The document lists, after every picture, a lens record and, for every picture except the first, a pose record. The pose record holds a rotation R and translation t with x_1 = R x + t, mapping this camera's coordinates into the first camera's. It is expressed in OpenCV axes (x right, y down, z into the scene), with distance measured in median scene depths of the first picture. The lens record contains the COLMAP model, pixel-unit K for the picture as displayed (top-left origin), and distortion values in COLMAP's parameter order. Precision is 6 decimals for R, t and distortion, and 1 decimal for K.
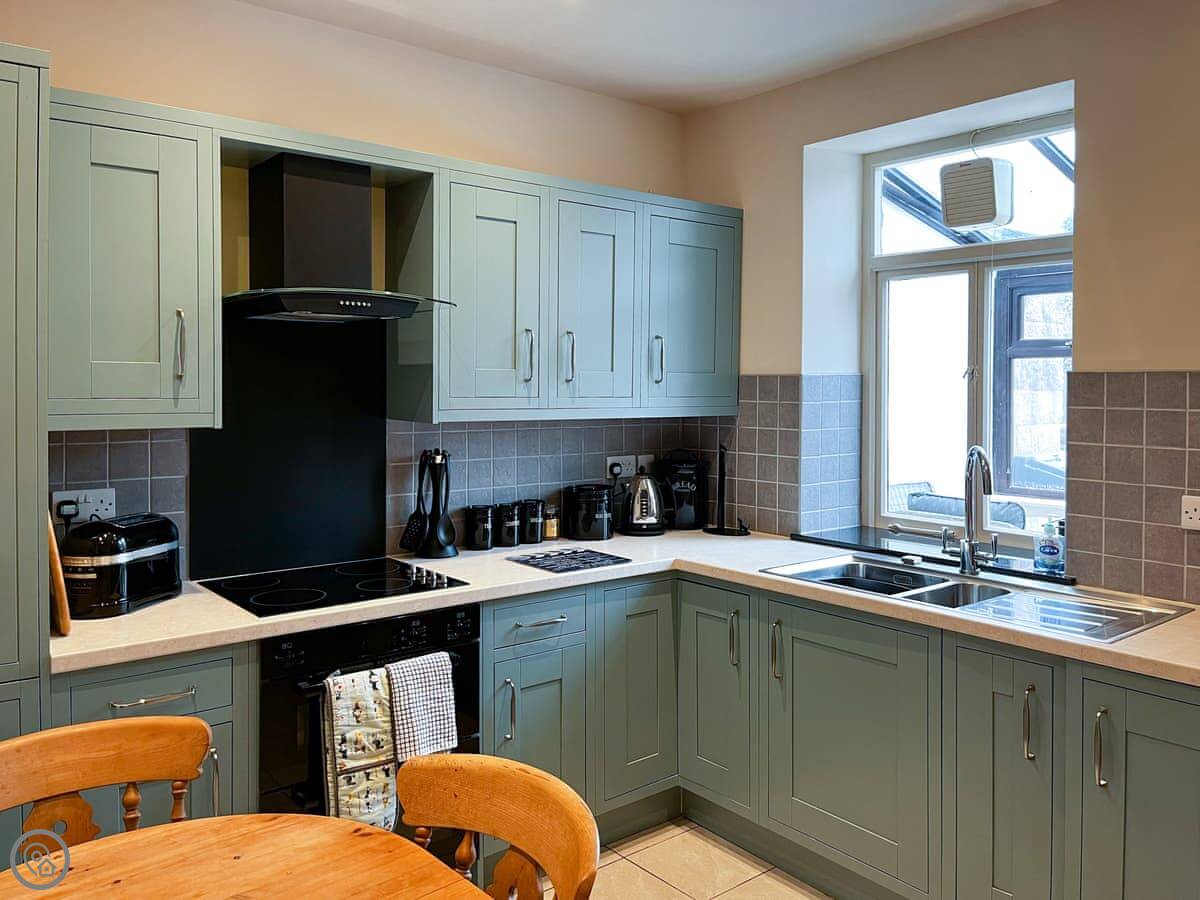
lens RADIAL K [[904.1, 0, 625.5], [0, 904.1, 404.5], [0, 0, 1]] dist [0.005785, -0.013916]
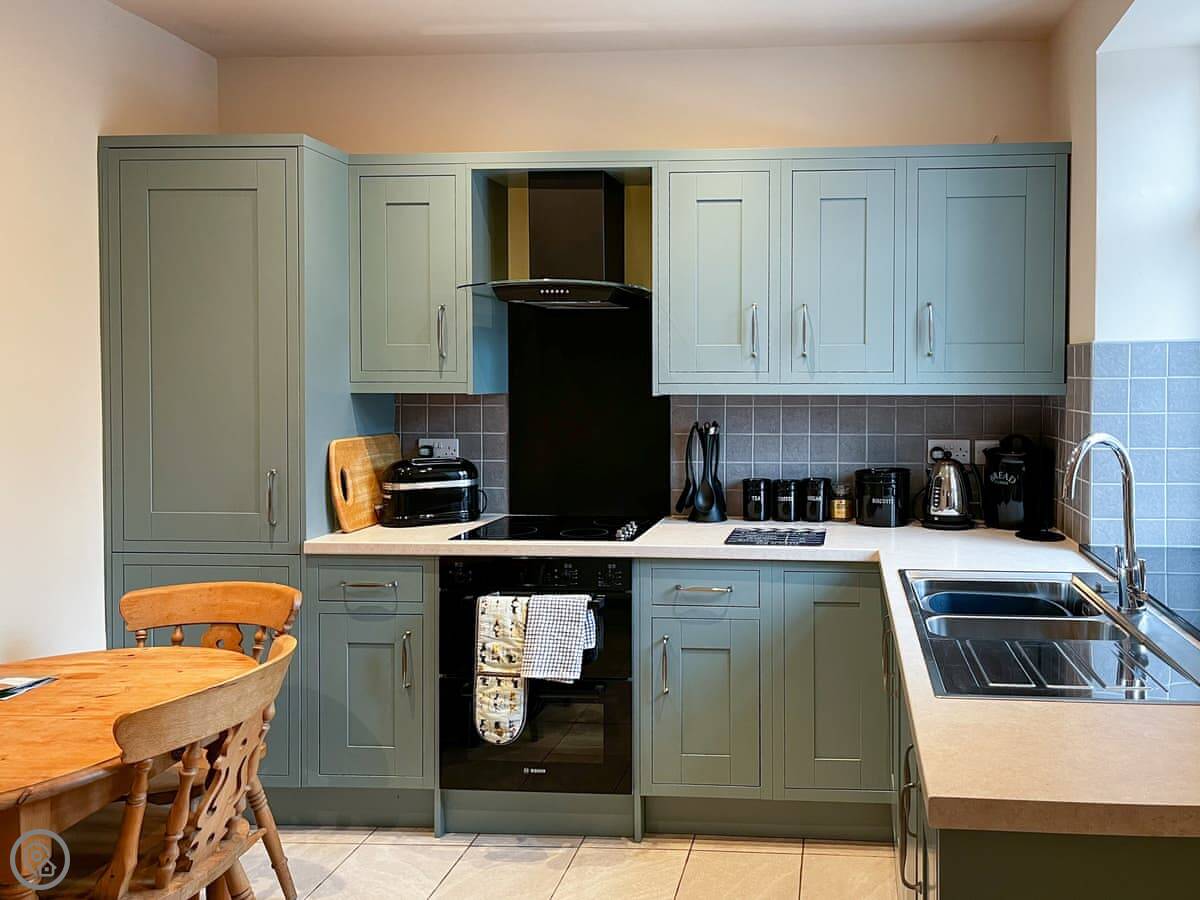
lens RADIAL K [[938.7, 0, 779.4], [0, 938.7, 401.8], [0, 0, 1]] dist [0.046437, -0.047258]
pose [[0.726212, 0.014301, -0.687322, 0.642444], [-0.011283, 0.999897, 0.008884, 0.016011], [0.687378, 0.001303, 0.726299, 0.257988]]
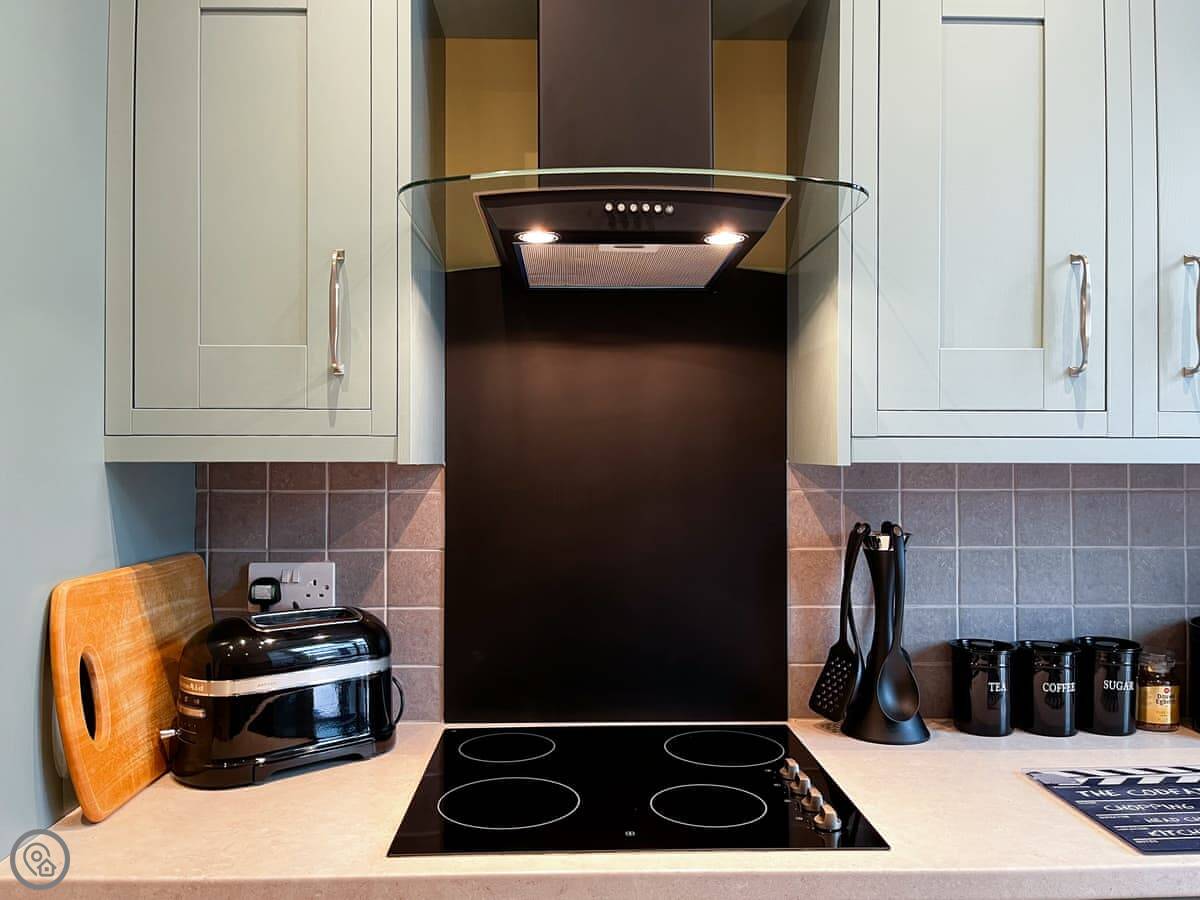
lens RADIAL K [[938.7, 0, 598.0], [0, 938.7, 455.3], [0, 0, 1]] dist [0.046437, -0.047258]
pose [[0.786437, -0.010140, -0.617587, -0.007168], [-0.008072, 0.999611, -0.026691, 0.028122], [0.617617, 0.025976, 0.786050, 0.501826]]
